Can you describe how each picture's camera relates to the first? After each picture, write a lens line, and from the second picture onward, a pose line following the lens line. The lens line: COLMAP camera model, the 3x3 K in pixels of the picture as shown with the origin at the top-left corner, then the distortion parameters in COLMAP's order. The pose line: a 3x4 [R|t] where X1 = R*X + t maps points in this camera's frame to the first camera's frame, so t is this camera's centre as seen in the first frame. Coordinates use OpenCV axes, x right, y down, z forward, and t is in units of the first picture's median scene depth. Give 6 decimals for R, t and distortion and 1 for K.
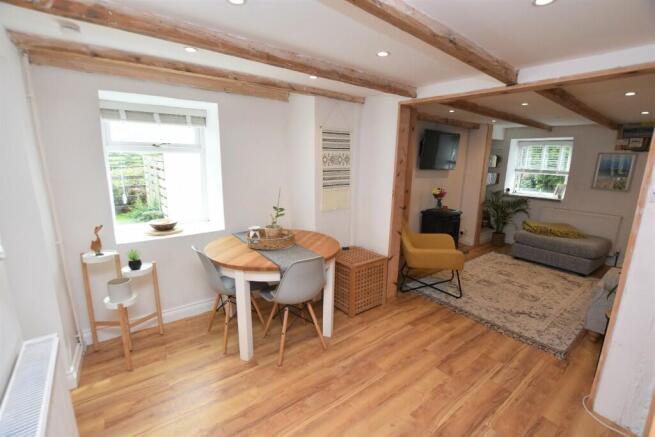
lens RADIAL K [[293.4, 0, 327.4], [0, 293.4, 217.7], [0, 0, 1]] dist [-0.023545, -0.000193]
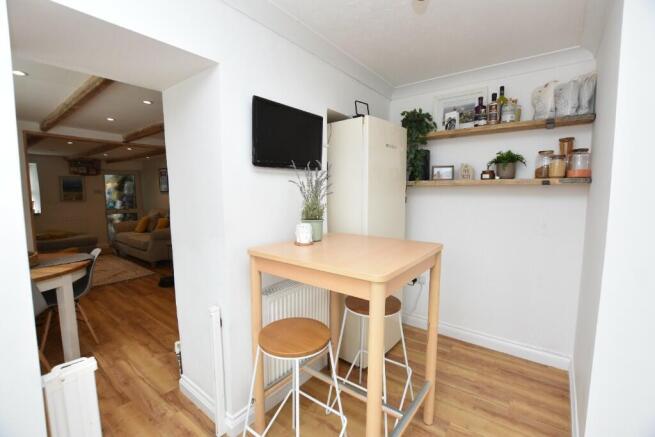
lens RADIAL K [[293.4, 0, 327.5], [0, 293.4, 218.4], [0, 0, 1]] dist [-0.023545, -0.000193]
pose [[-0.258562, -0.119552, 0.958568, -0.691856], [0.189109, 0.966847, 0.171595, -0.015733], [-0.947303, 0.225642, -0.227381, 0.107773]]
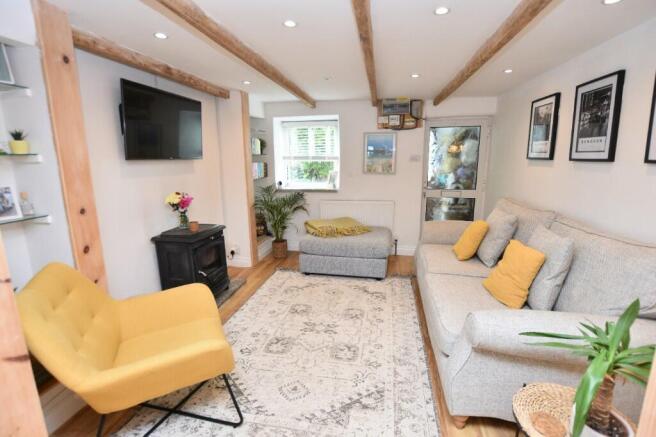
lens RADIAL K [[293.9, 0, 327.3], [0, 293.9, 214.5], [0, 0, 1]] dist [-0.023545, -0.000193]
pose [[0.740344, -0.158397, 0.653300, 0.209516], [0.161007, 0.985338, 0.056443, -0.042185], [-0.652662, 0.063399, 0.754992, 0.366026]]
